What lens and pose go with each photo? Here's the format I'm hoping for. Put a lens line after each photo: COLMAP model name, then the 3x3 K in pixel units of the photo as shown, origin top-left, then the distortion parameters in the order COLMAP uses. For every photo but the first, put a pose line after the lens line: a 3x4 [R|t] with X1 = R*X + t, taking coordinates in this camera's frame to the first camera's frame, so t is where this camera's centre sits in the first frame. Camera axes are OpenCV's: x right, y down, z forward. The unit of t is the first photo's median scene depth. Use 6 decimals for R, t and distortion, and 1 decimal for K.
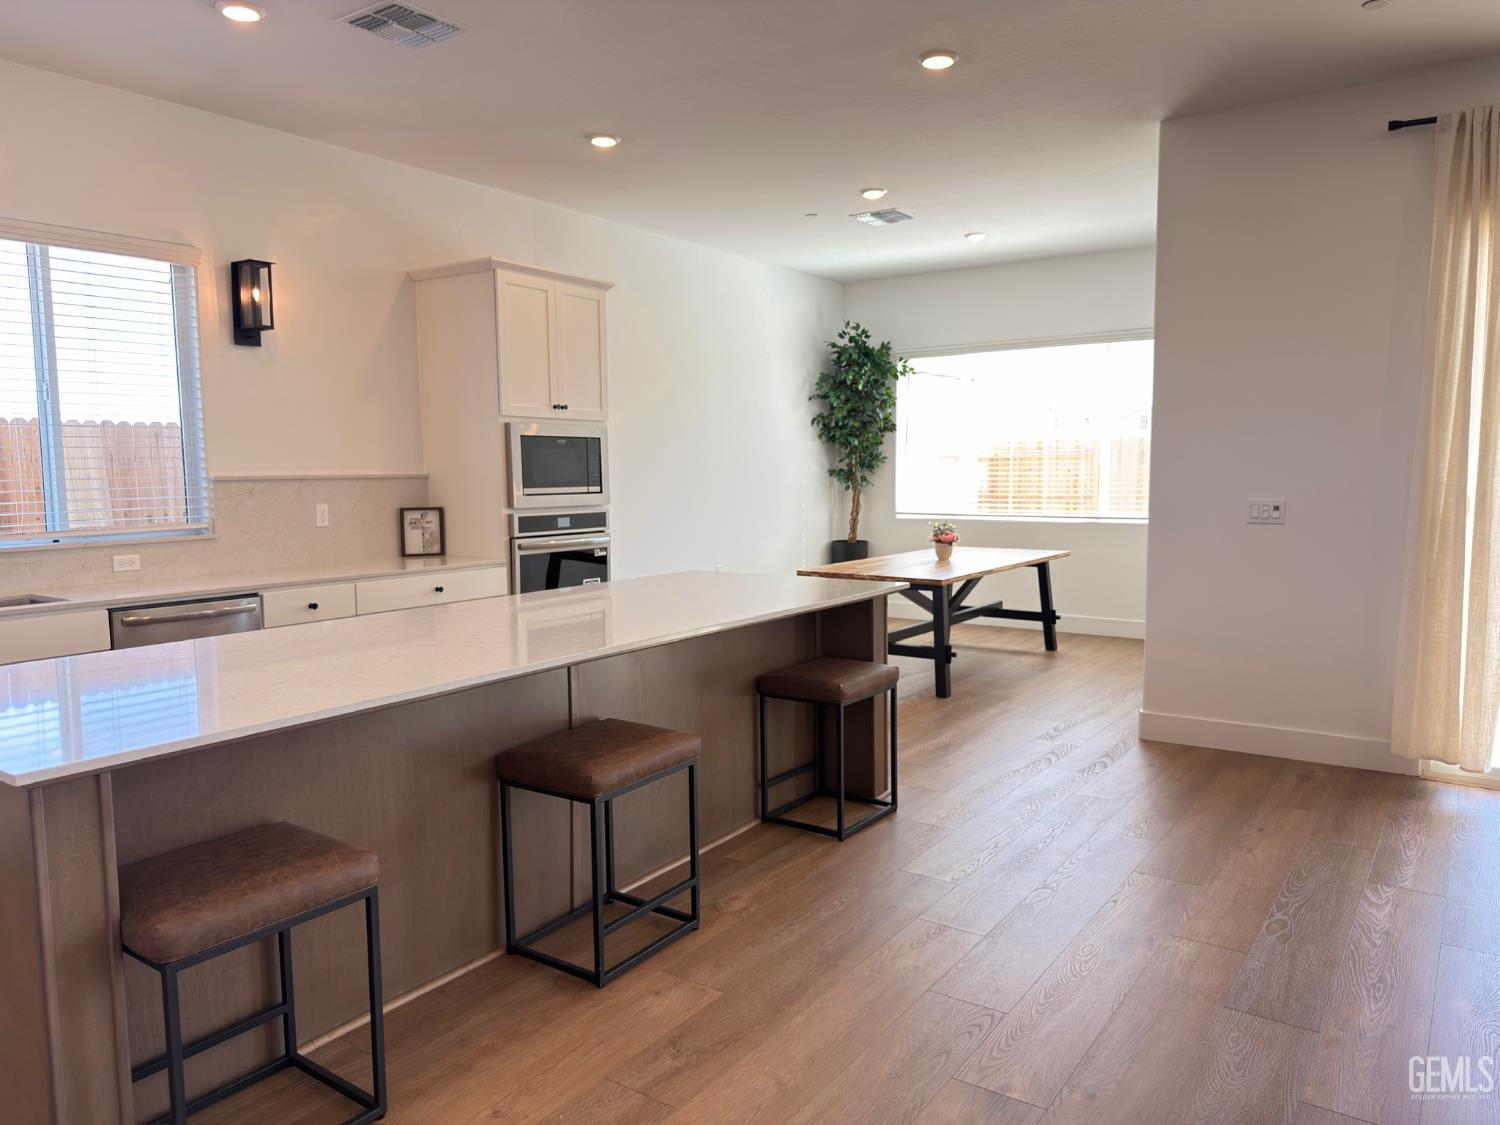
lens RADIAL K [[1057.9, 0, 750.0], [0, 1057.9, 562.5], [0, 0, 1]] dist [0.081753, -0.109400]
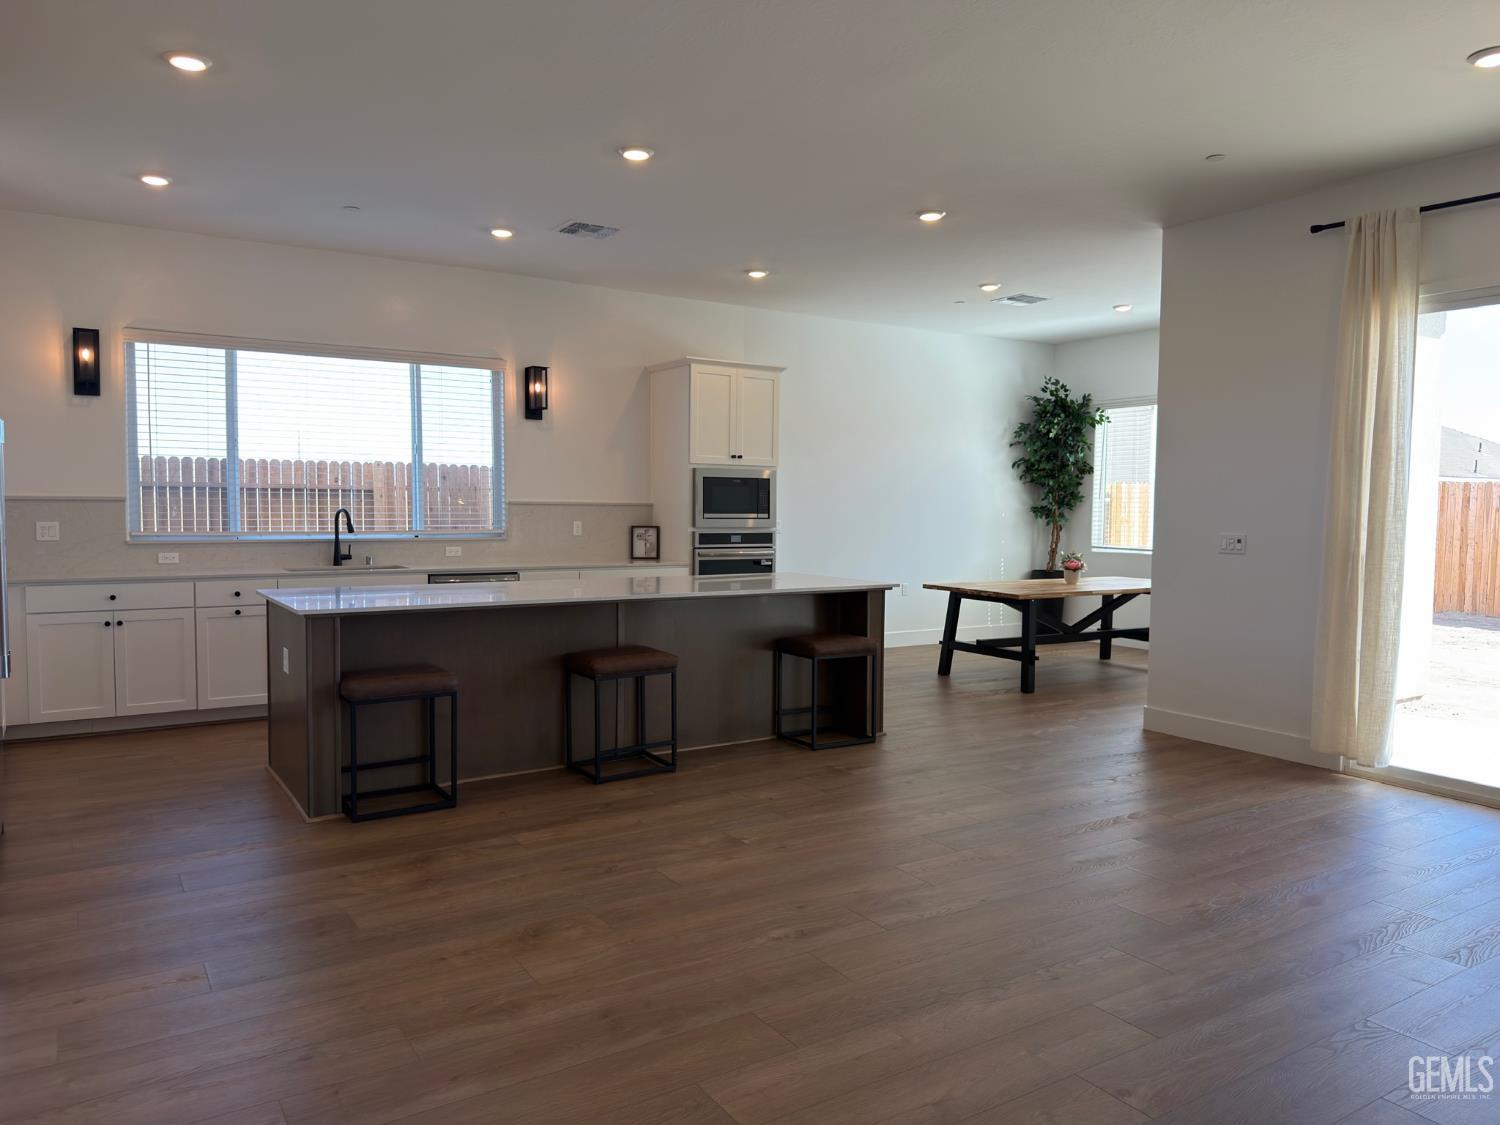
lens RADIAL K [[1048.8, 0, 750.0], [0, 1048.8, 562.5], [0, 0, 1]] dist [0.165589, -0.258353]
pose [[0.924573, 0.038853, -0.379019, 0.374043], [-0.052234, 0.998320, -0.025083, 0.027596], [0.377407, 0.042988, 0.925049, -0.278594]]
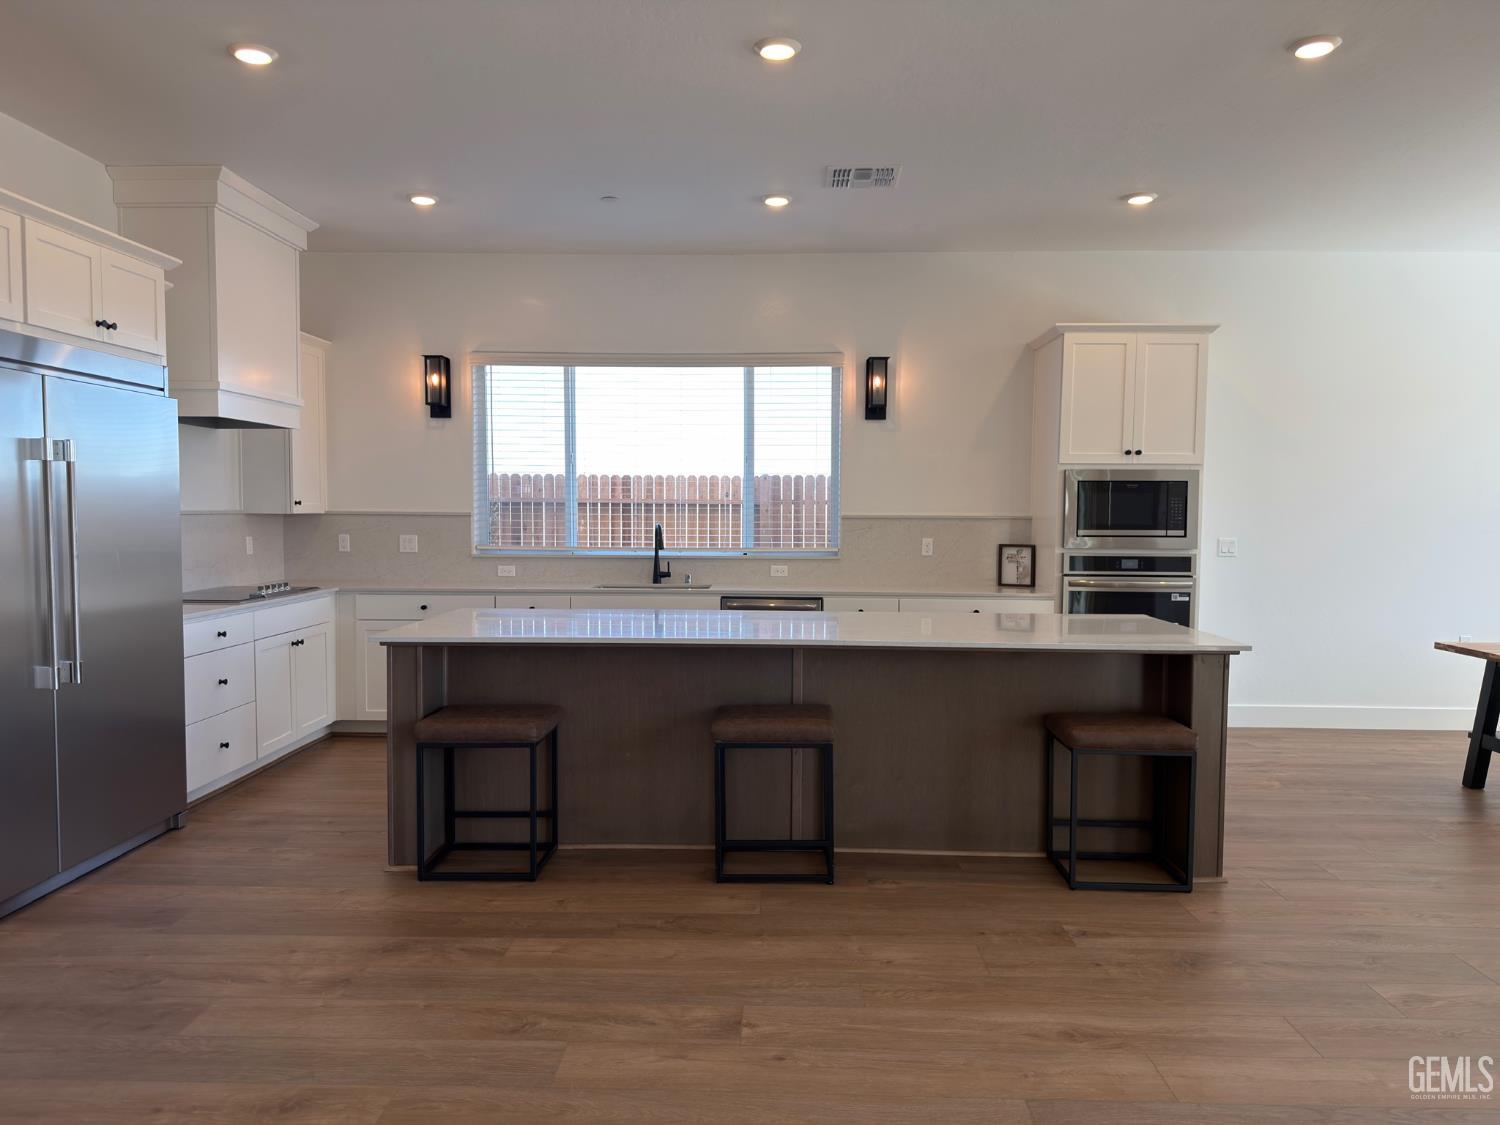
lens RADIAL K [[1048.8, 0, 750.0], [0, 1048.8, 562.5], [0, 0, 1]] dist [0.165589, -0.258353]
pose [[0.548067, 0.052070, -0.834812, 0.496041], [-0.087796, 0.996128, 0.004492, -0.011861], [0.831814, 0.070831, 0.550517, 0.124198]]
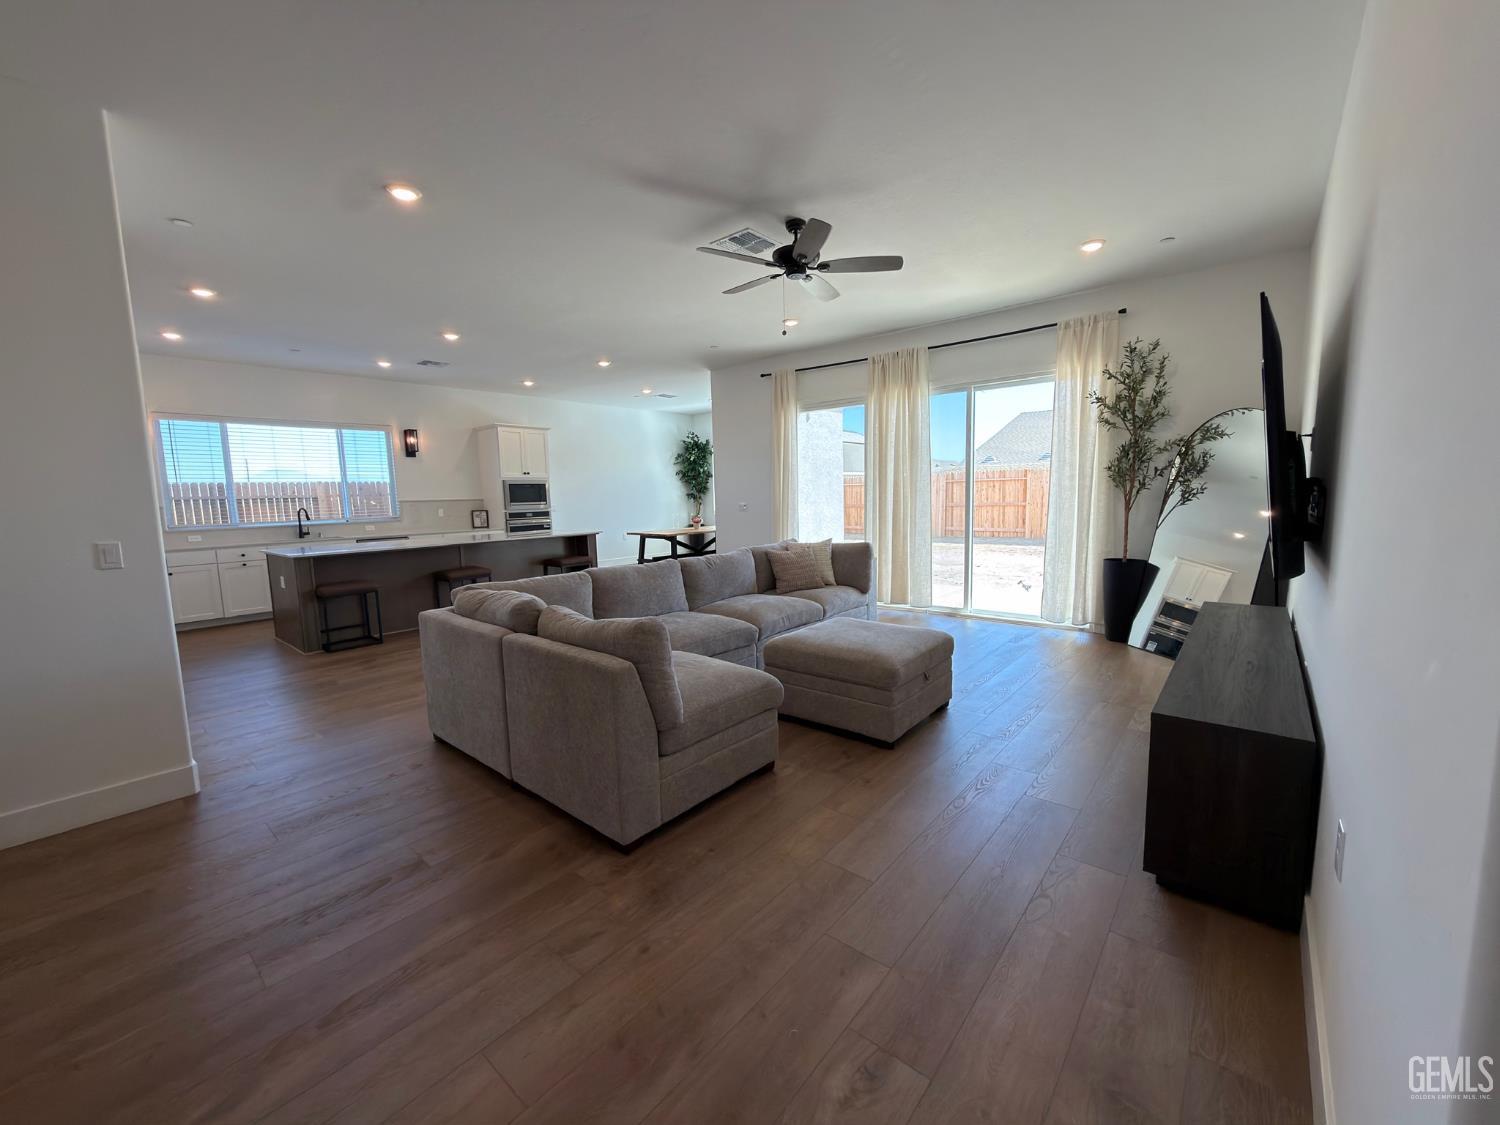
lens RADIAL K [[599.5, 0, 755.8], [0, 599.5, 561.0], [0, 0, 1]] dist [-0.001280, -0.000113]
pose [[0.995972, -0.005342, -0.089507, 0.566988], [0.007583, 0.999666, 0.024709, 0.049882], [0.089346, -0.025288, 0.995680, -0.527868]]
